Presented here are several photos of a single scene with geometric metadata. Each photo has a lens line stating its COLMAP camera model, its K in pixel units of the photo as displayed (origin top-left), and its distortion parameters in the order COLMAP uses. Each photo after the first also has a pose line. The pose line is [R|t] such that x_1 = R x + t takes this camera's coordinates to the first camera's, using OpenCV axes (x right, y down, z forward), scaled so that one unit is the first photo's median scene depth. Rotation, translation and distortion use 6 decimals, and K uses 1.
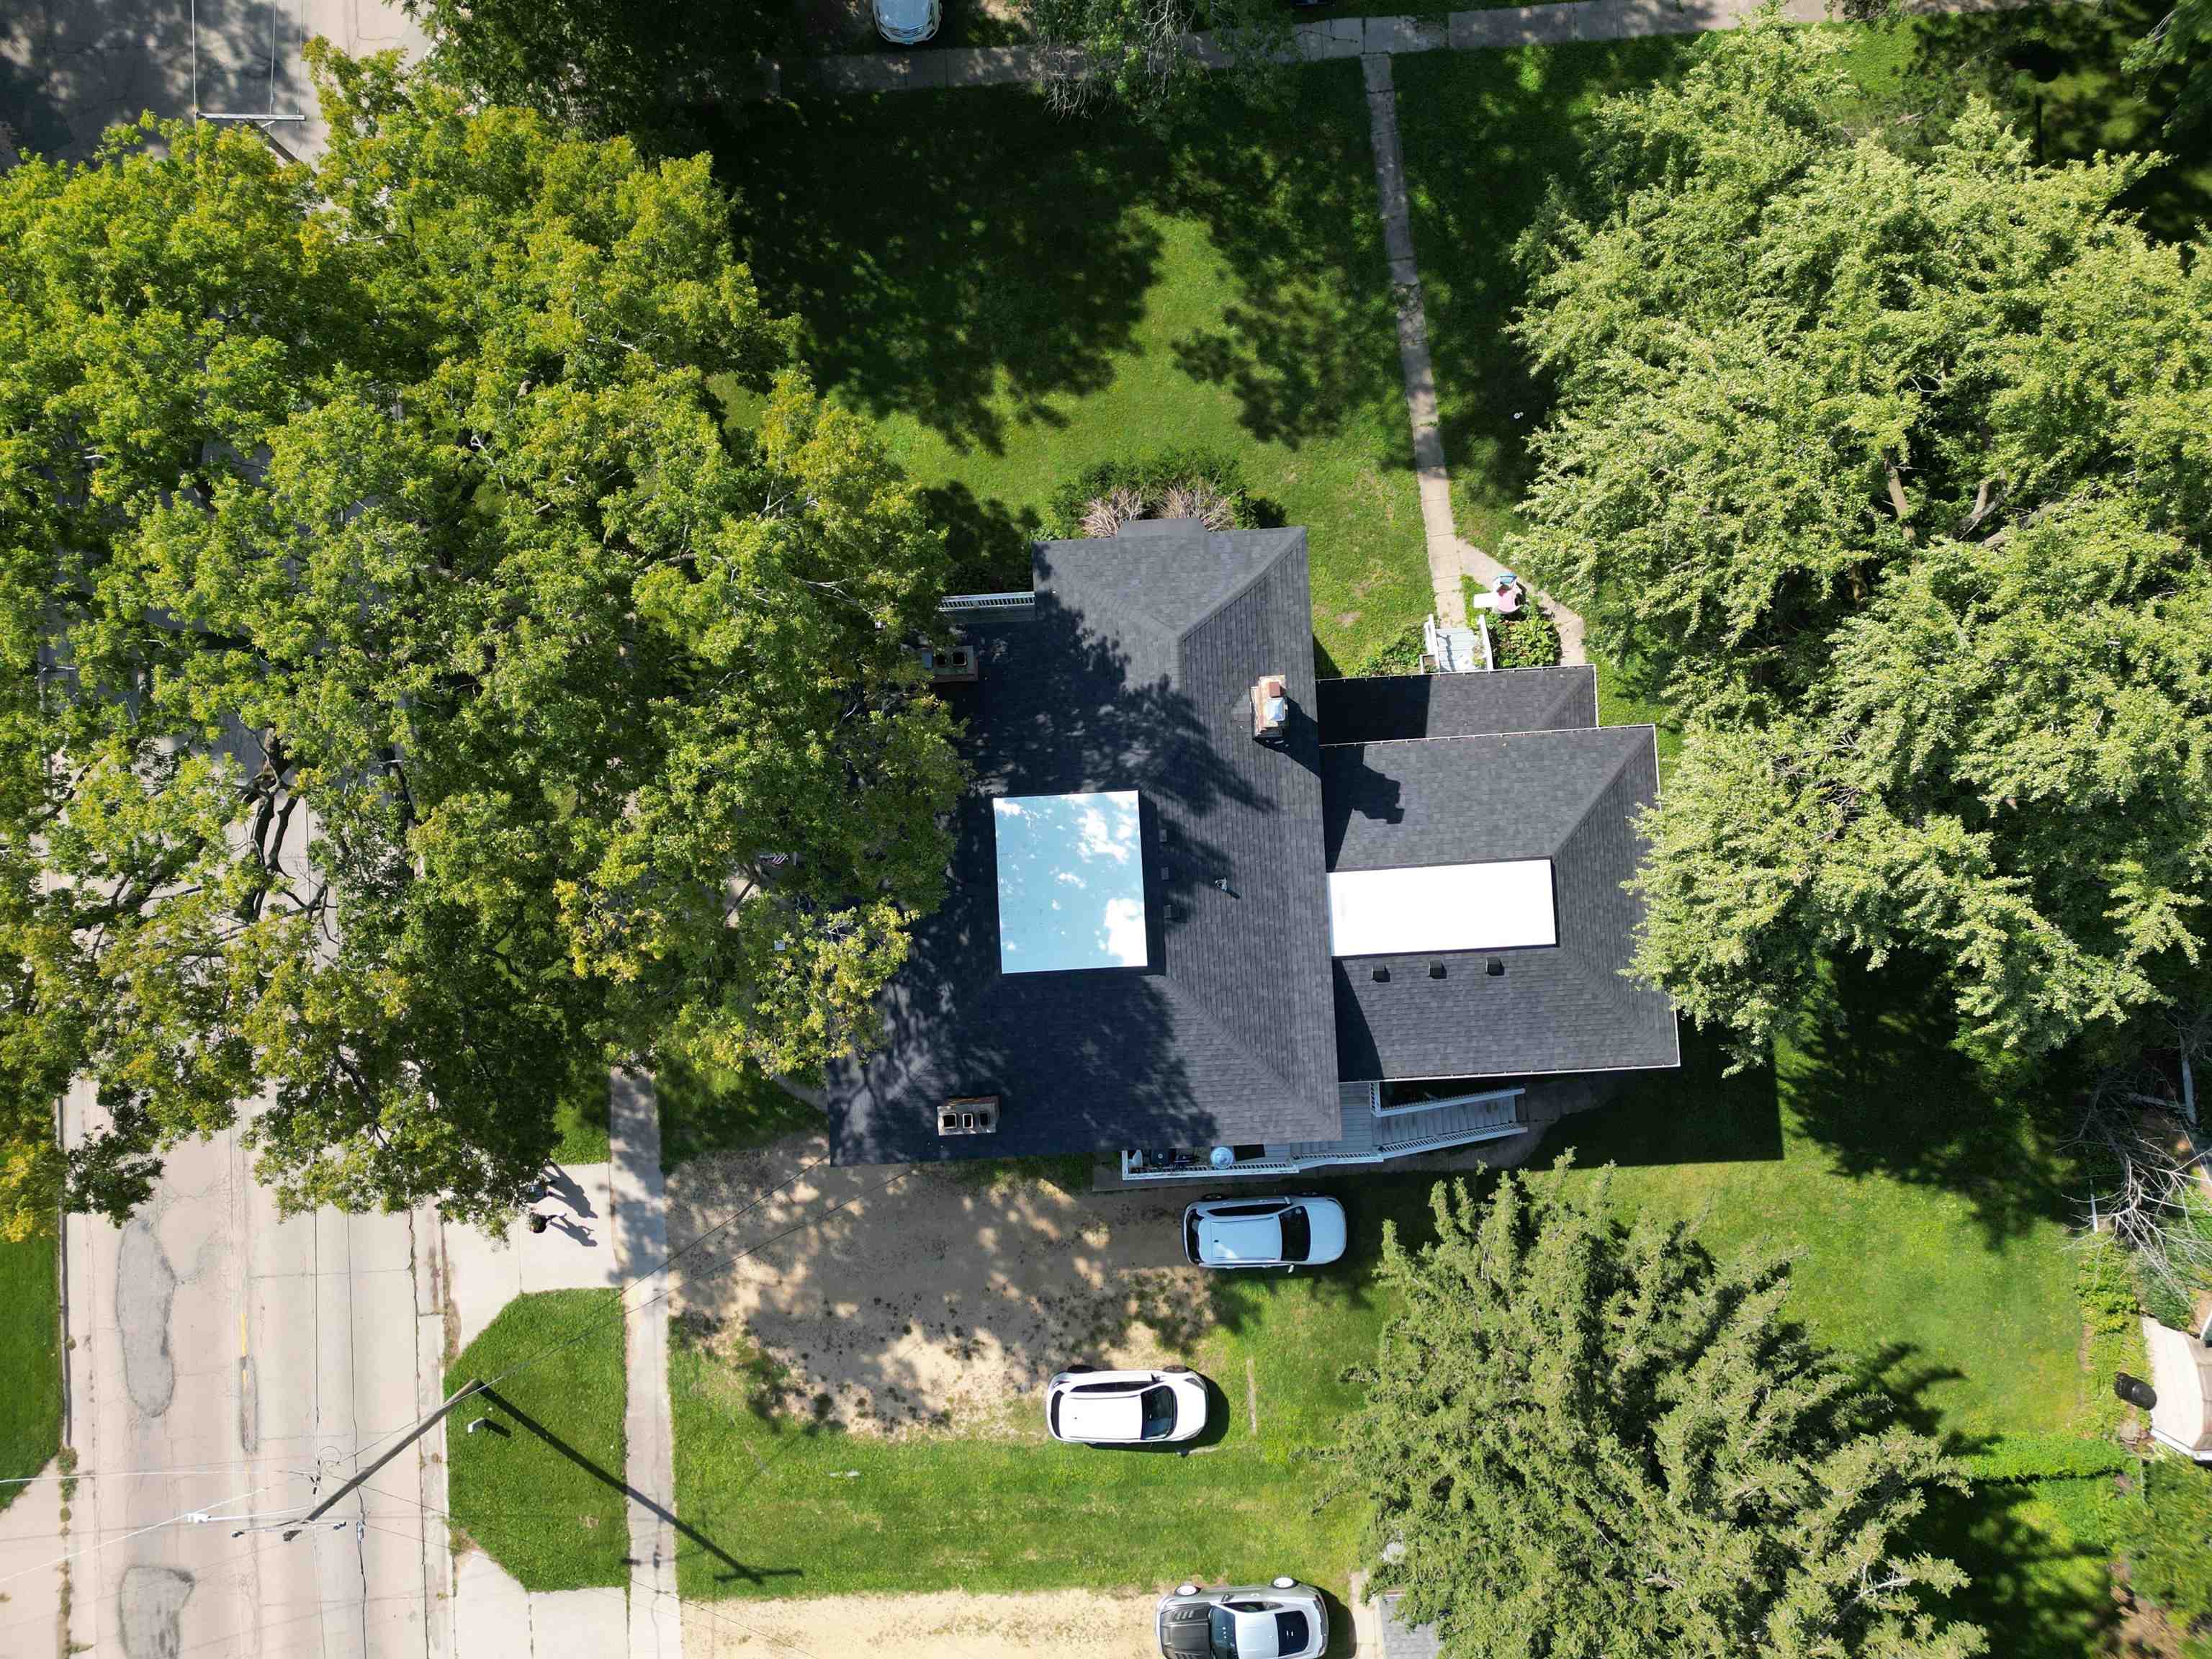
lens RADIAL K [[1567.4, 0, 1107.5], [0, 1567.4, 830.0], [0, 0, 1]] dist [0.038448, -0.028446]
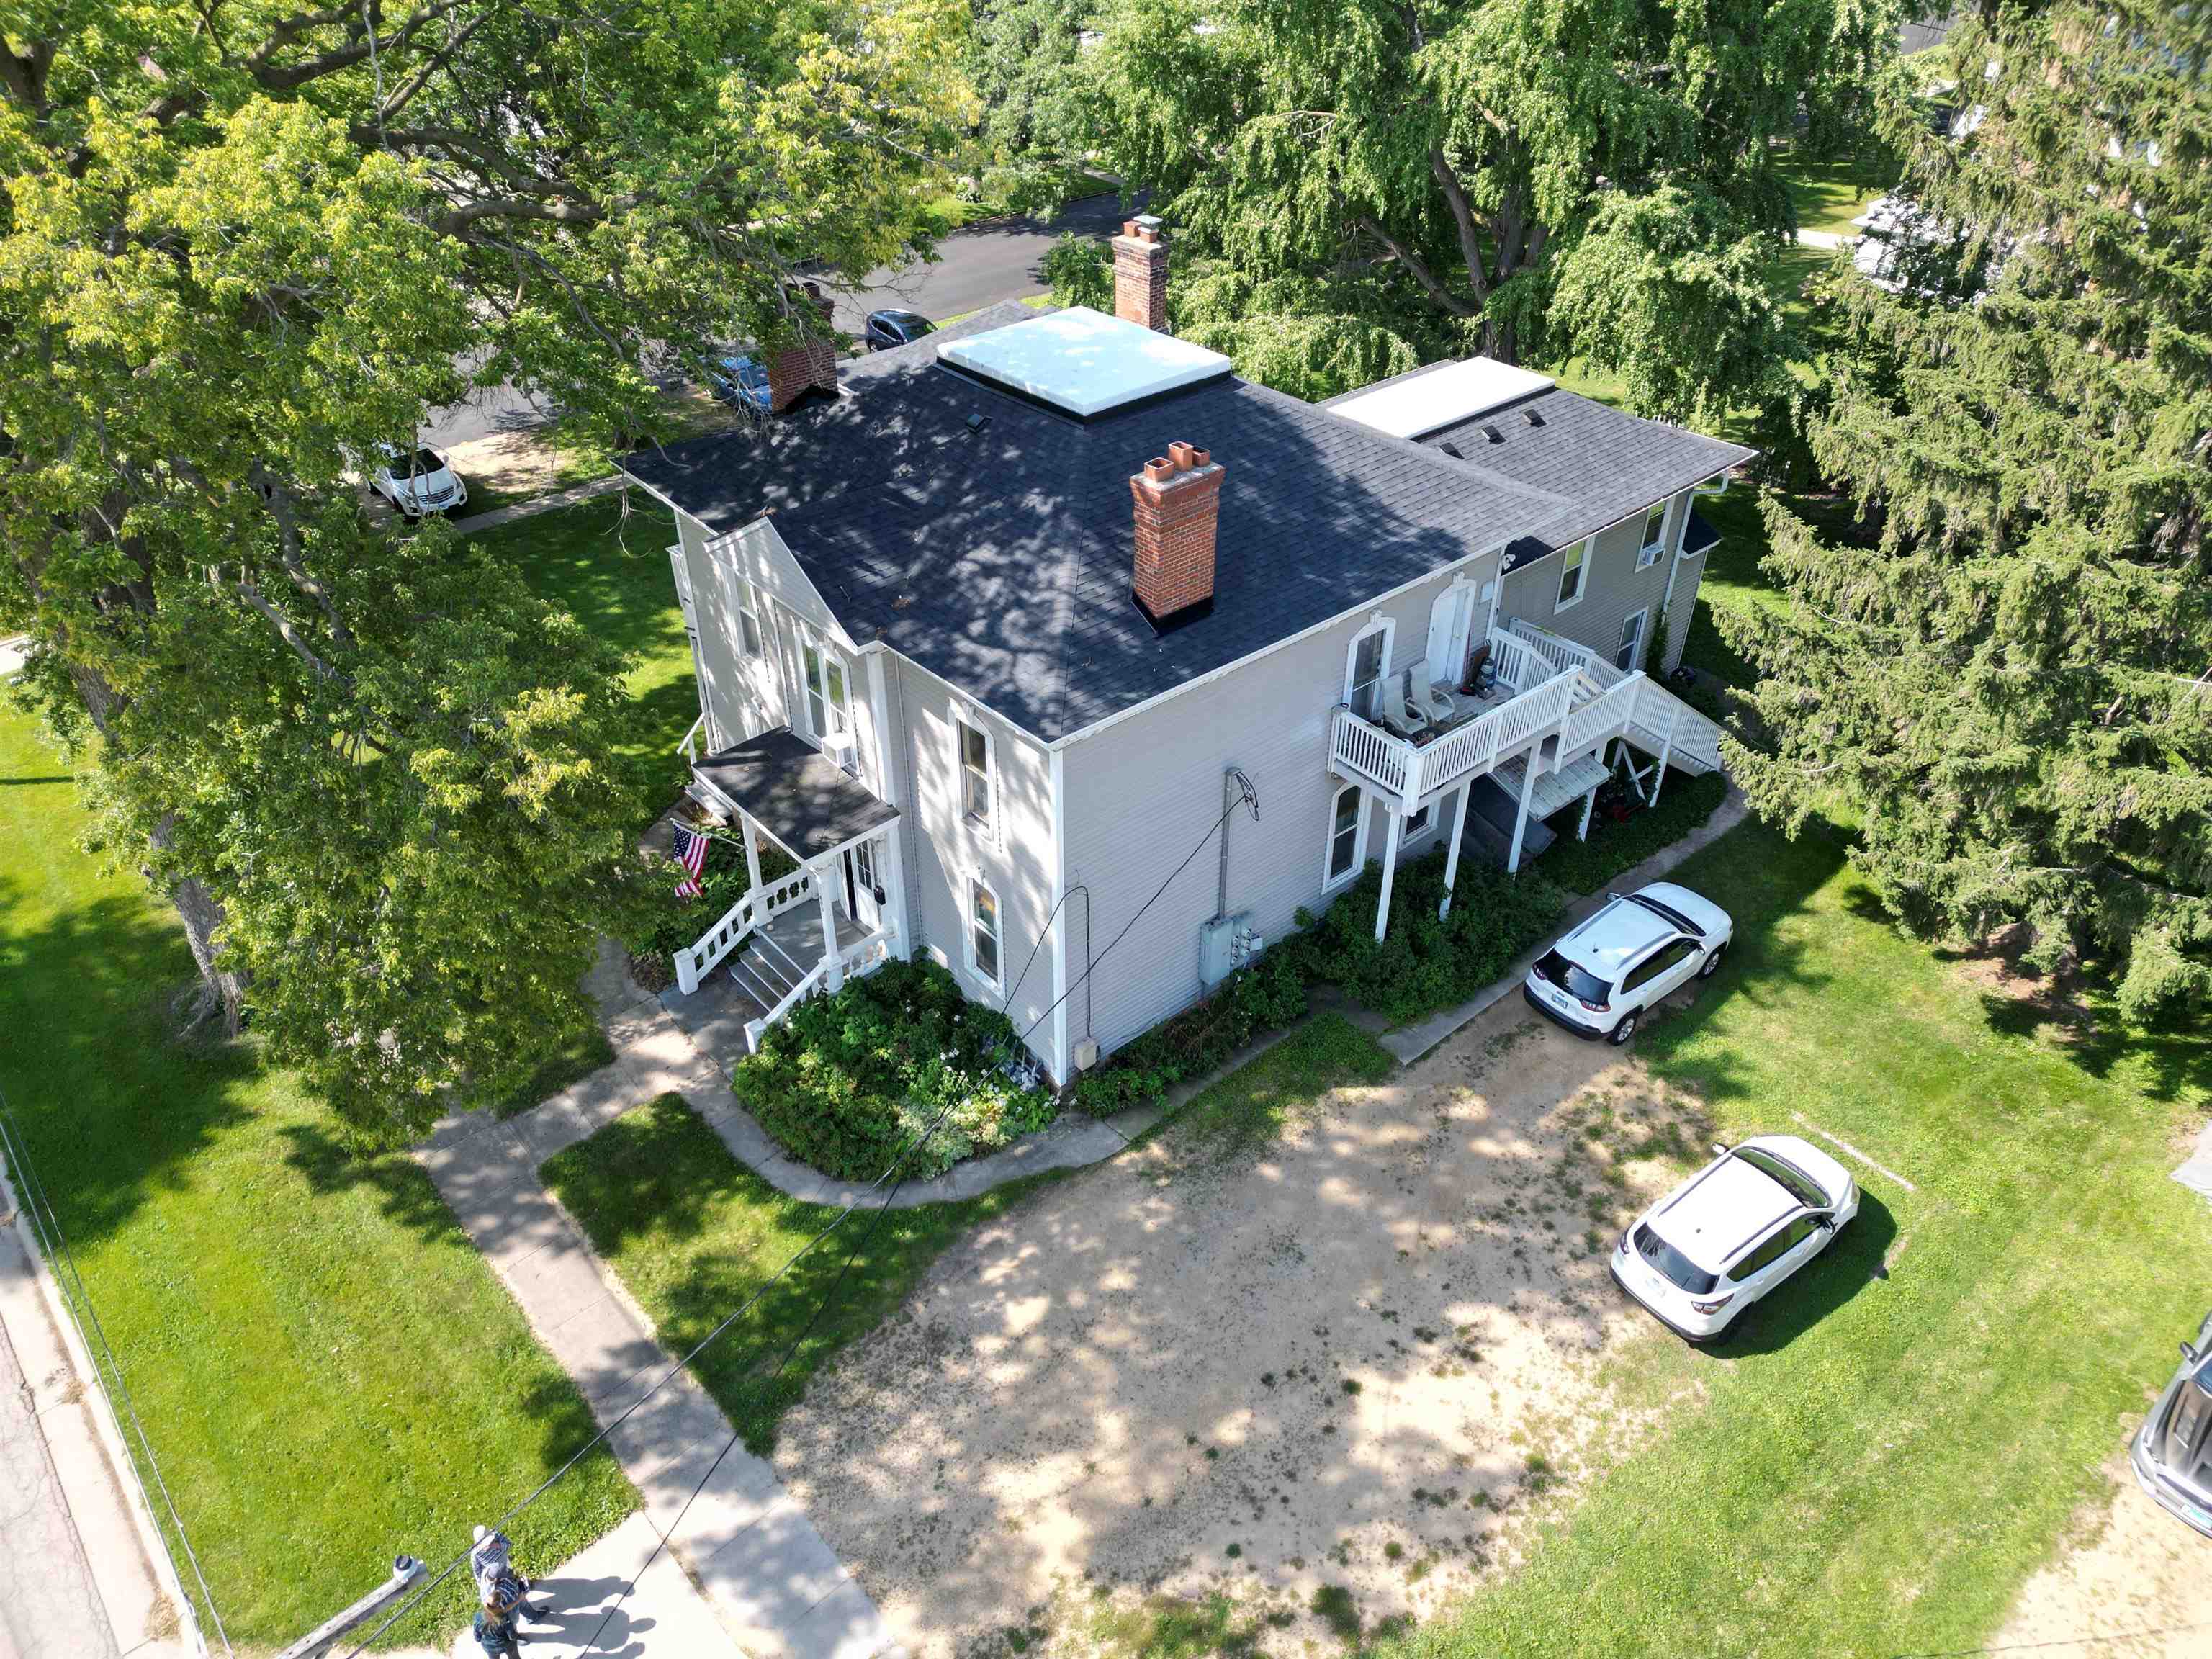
lens RADIAL K [[1567.4, 0, 1112.1], [0, 1567.4, 825.0], [0, 0, 1]] dist [0.038448, -0.028446]
pose [[0.787868, -0.343984, 0.510822, -0.381354], [0.615260, 0.475756, -0.628579, 0.500067], [-0.026805, 0.809526, 0.586472, 0.565062]]
